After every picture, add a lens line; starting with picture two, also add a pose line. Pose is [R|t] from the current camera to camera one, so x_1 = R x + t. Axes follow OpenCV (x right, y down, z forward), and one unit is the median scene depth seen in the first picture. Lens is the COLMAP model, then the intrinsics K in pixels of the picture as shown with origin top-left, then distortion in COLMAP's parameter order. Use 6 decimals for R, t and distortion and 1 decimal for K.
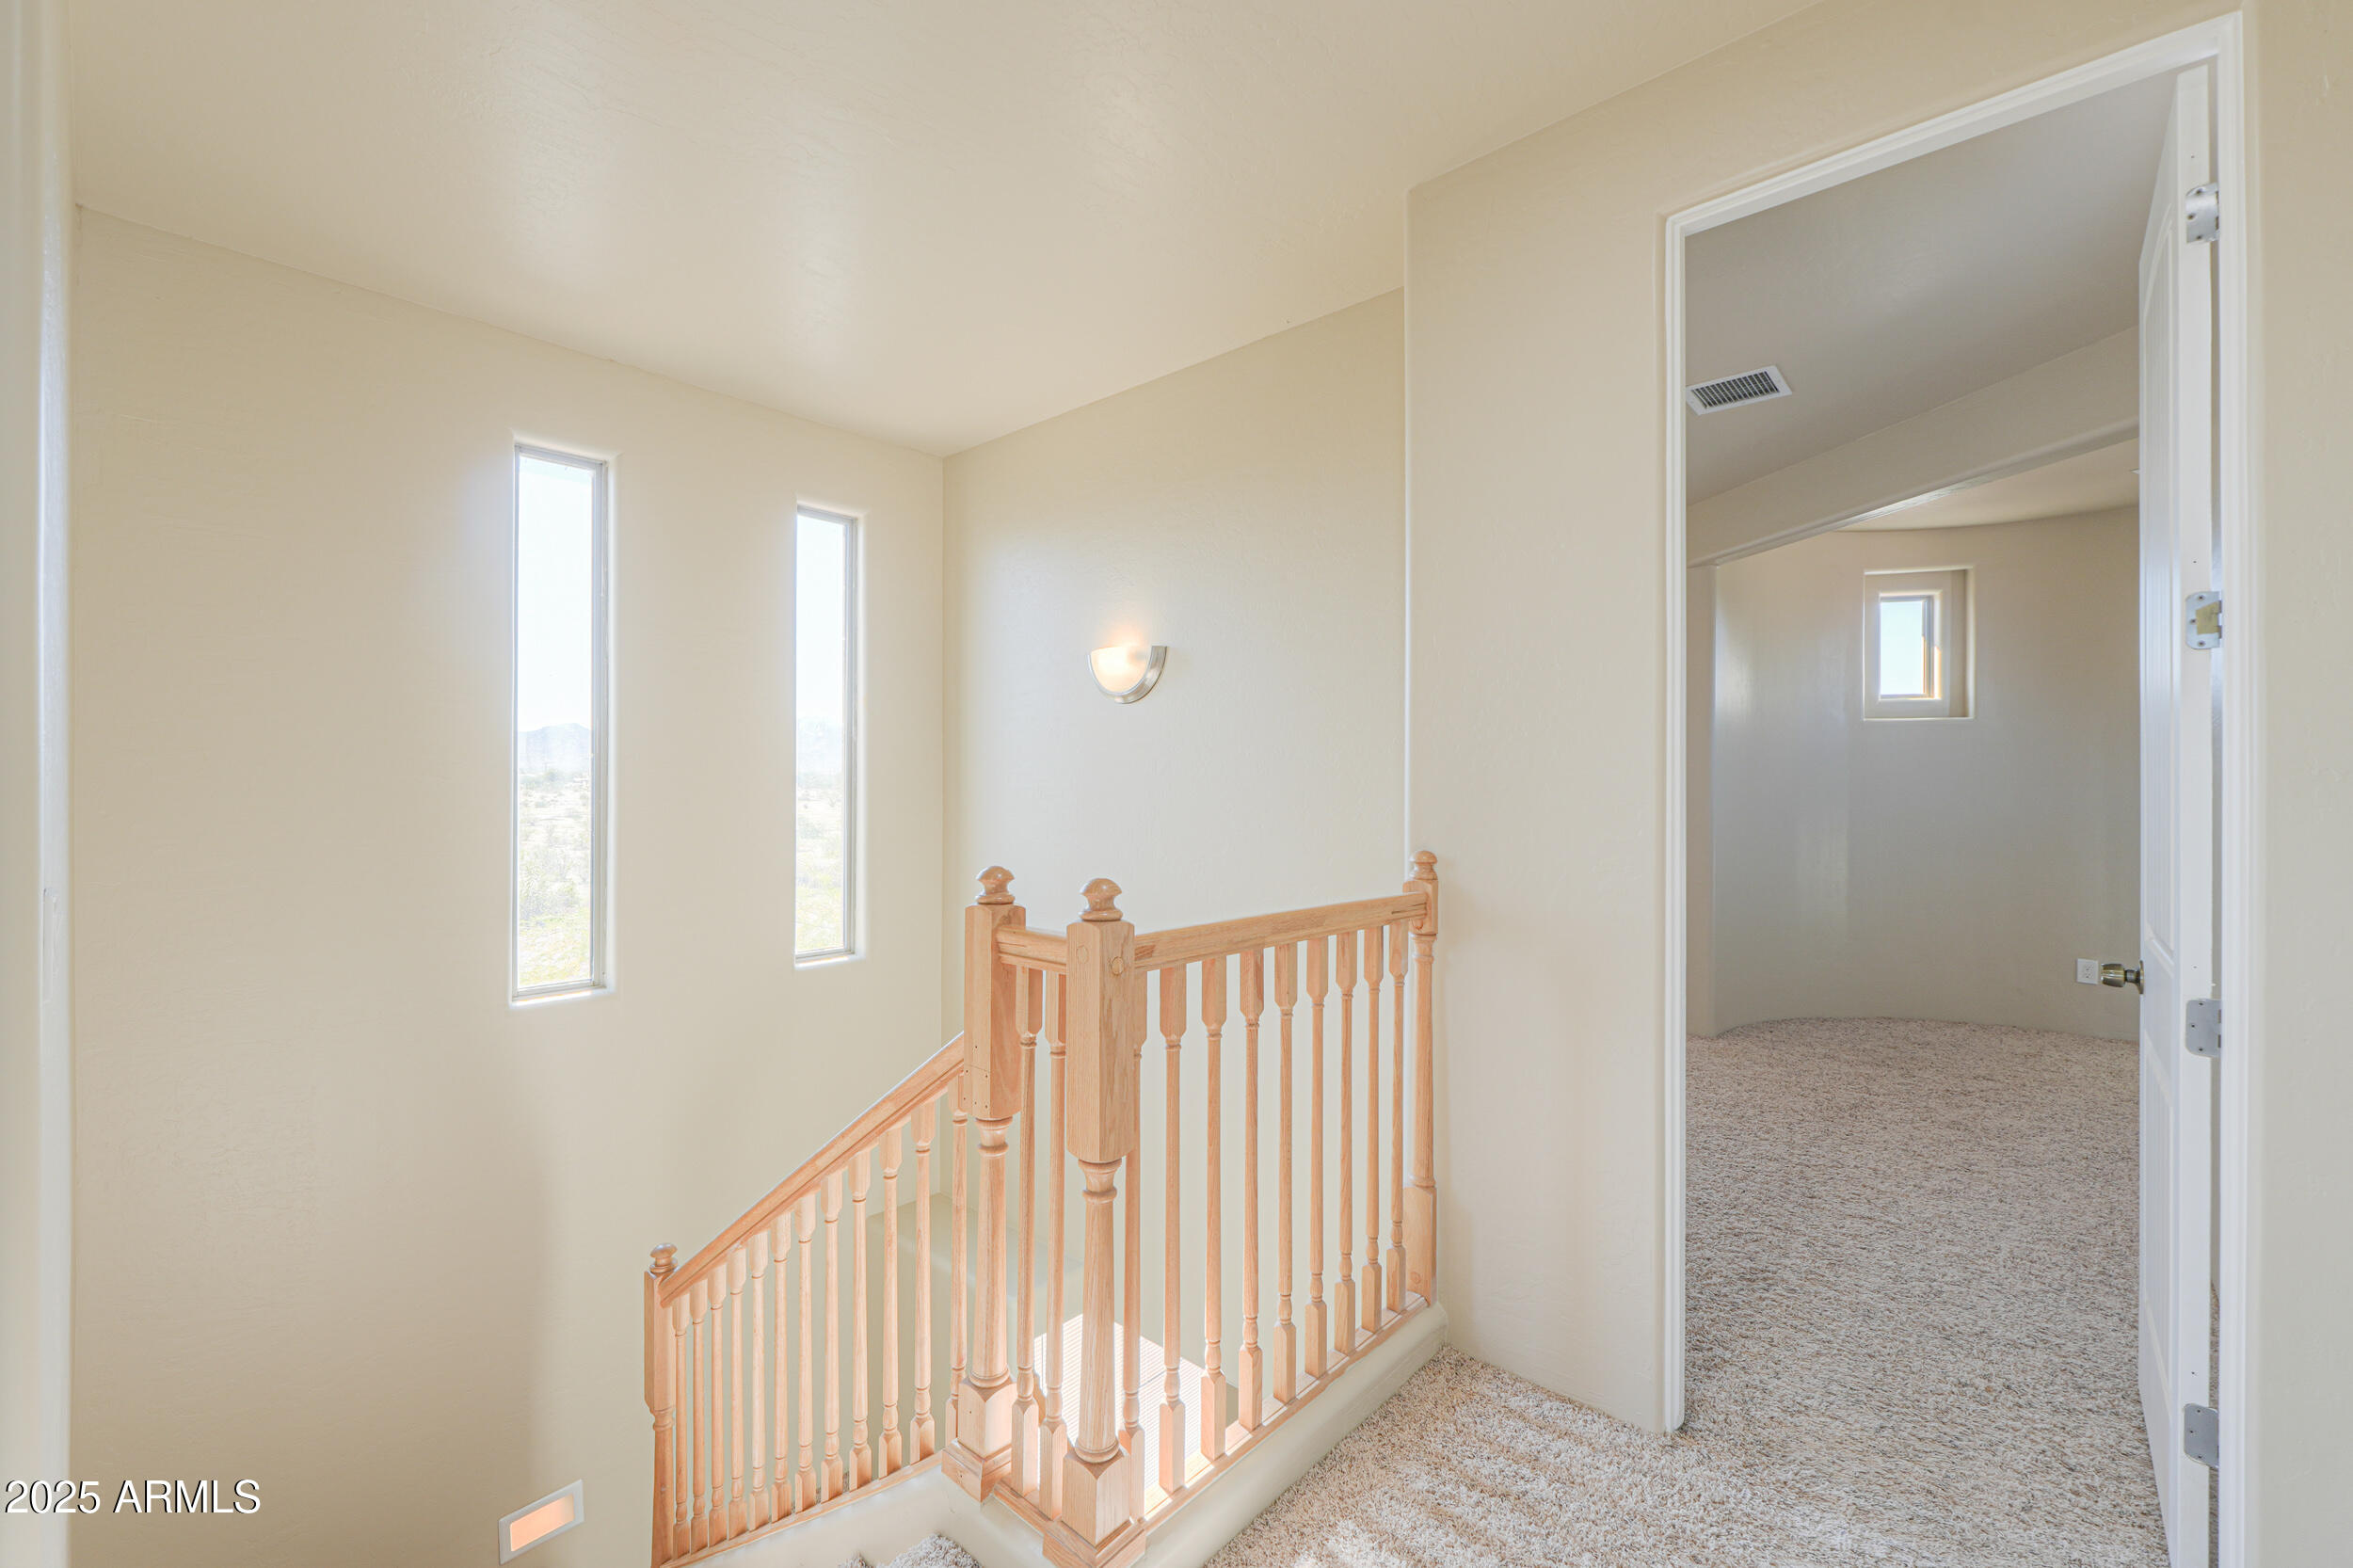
lens RADIAL K [[999.2, 0, 1169.6], [0, 999.2, 786.5], [0, 0, 1]] dist [0.001764, 0.000007]
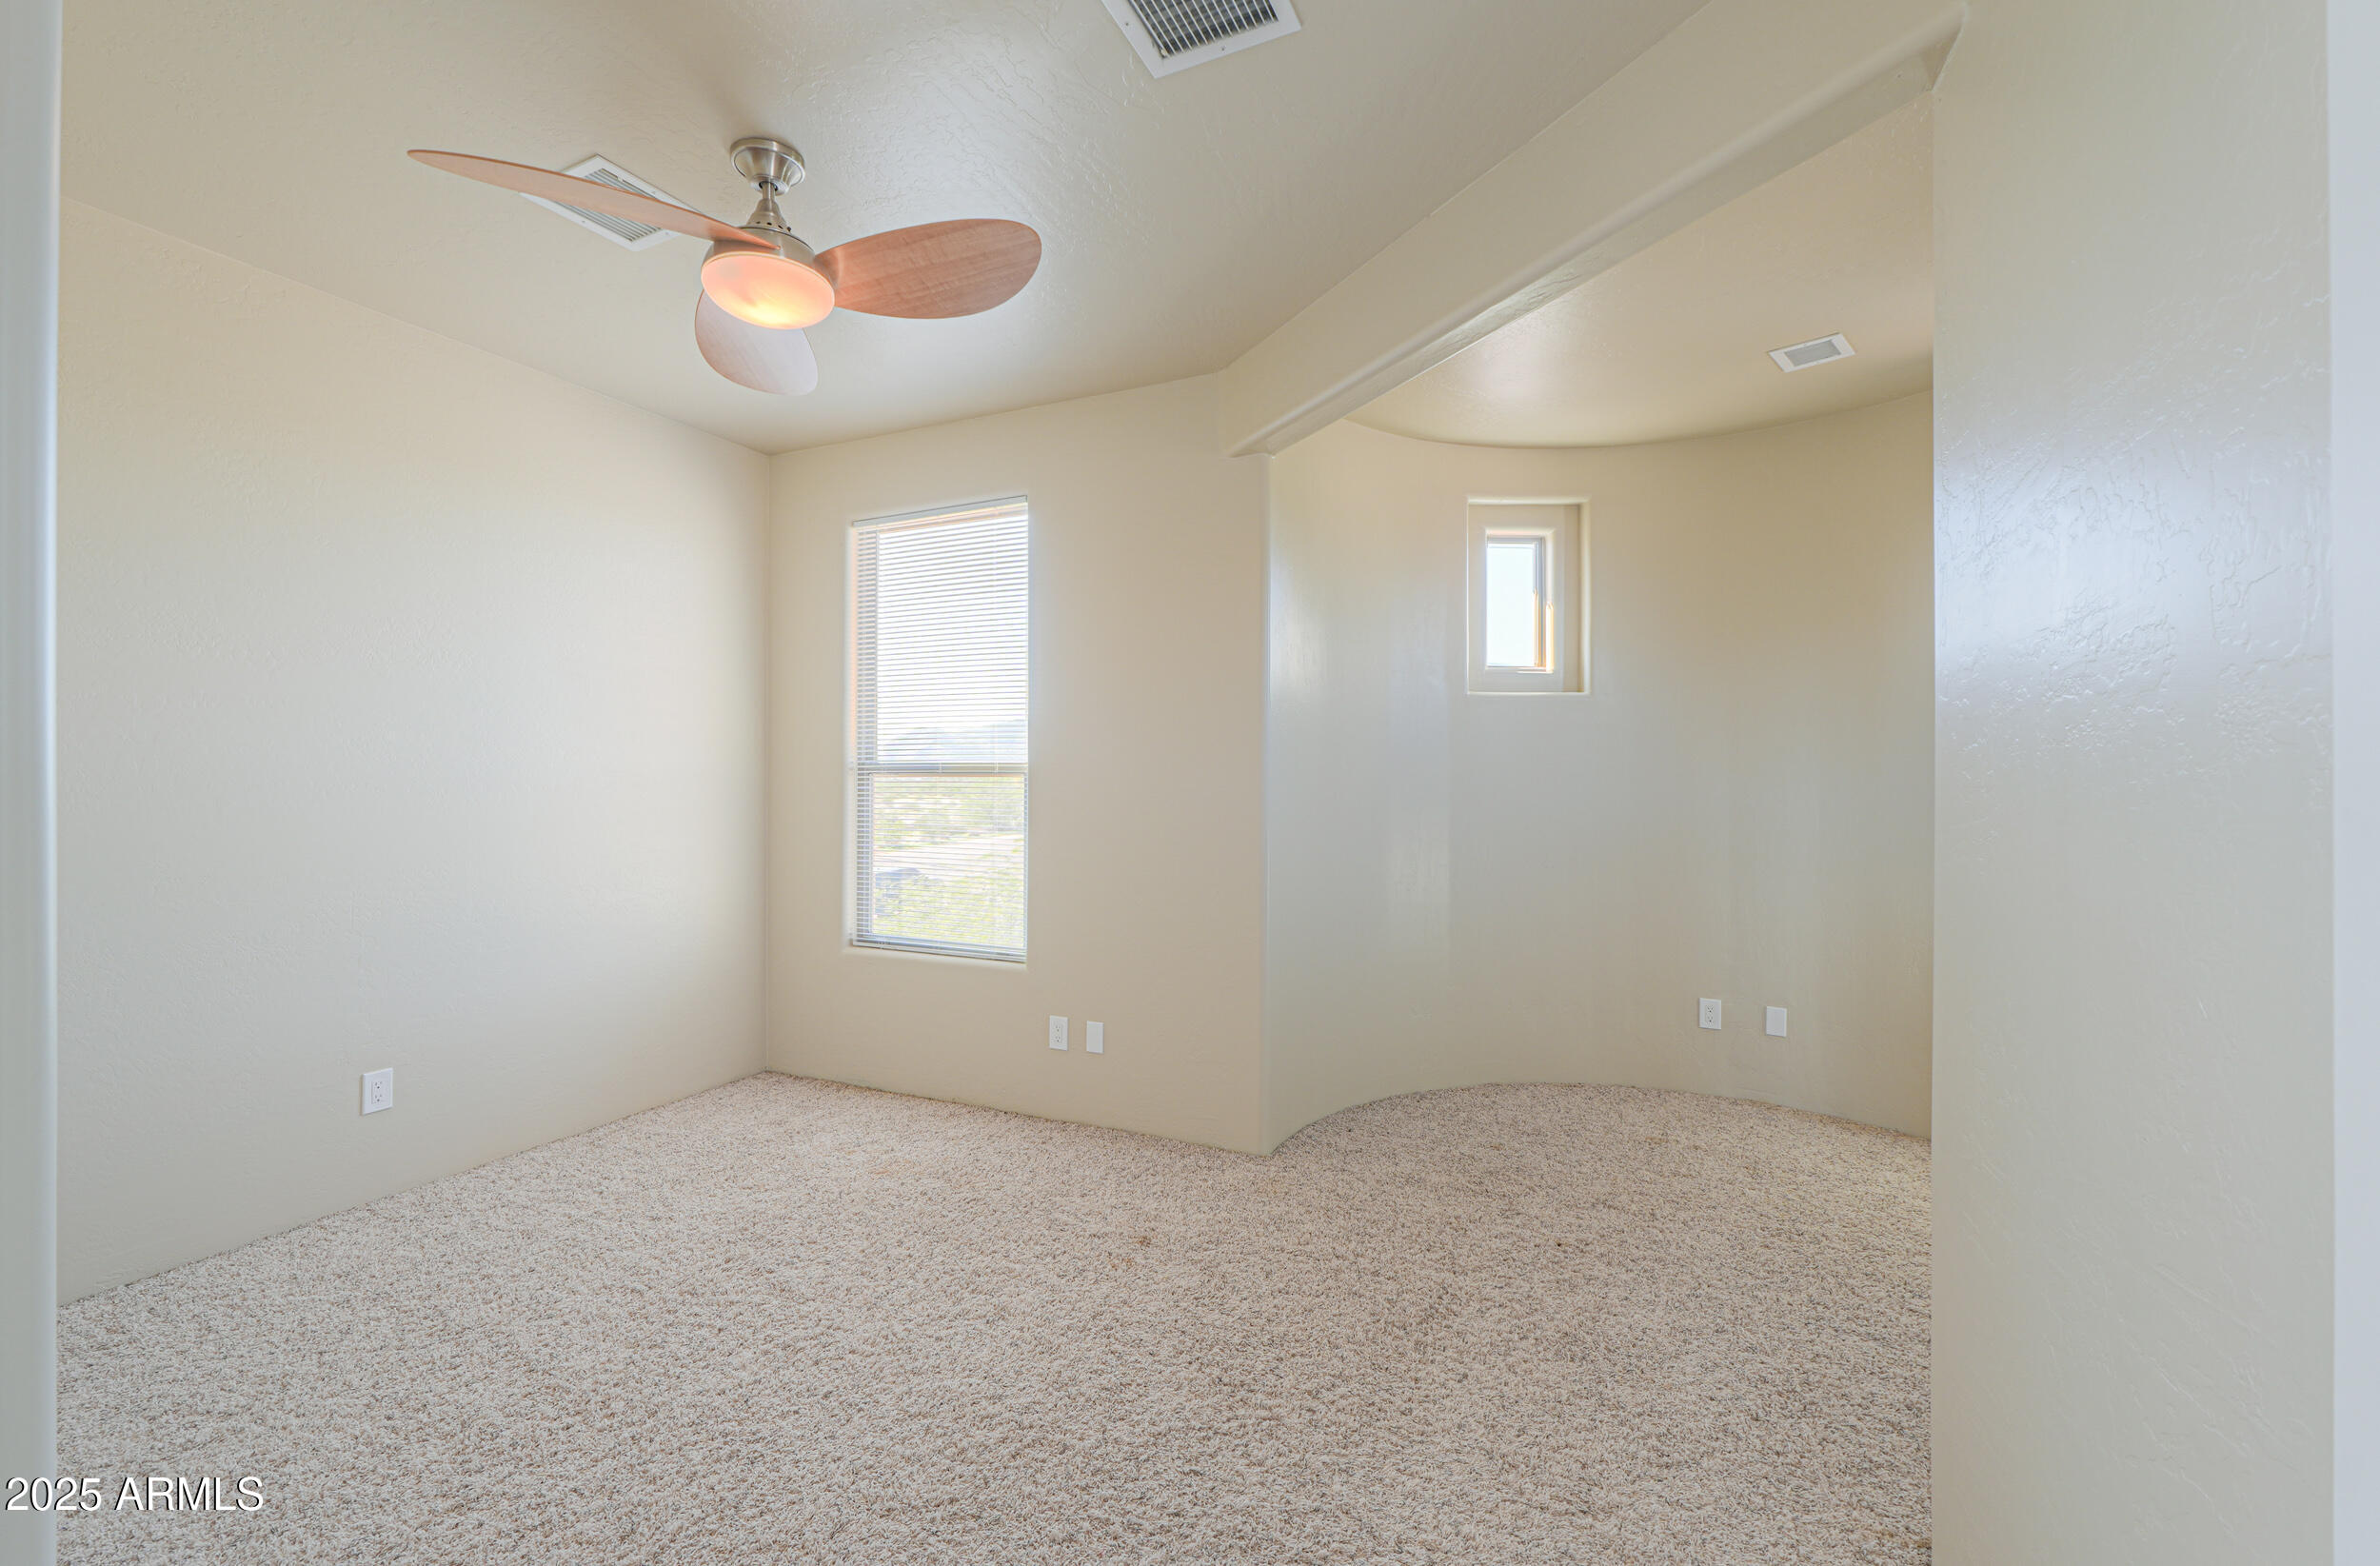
lens RADIAL K [[1010.7, 0, 1179.7], [0, 1010.7, 772.6], [0, 0, 1]] dist [0.001764, 0.000007]
pose [[0.956761, 0.002858, 0.290861, 0.275109], [-0.000488, 0.999966, -0.008223, 0.000035], [-0.290875, 0.007725, 0.956730, 0.346636]]
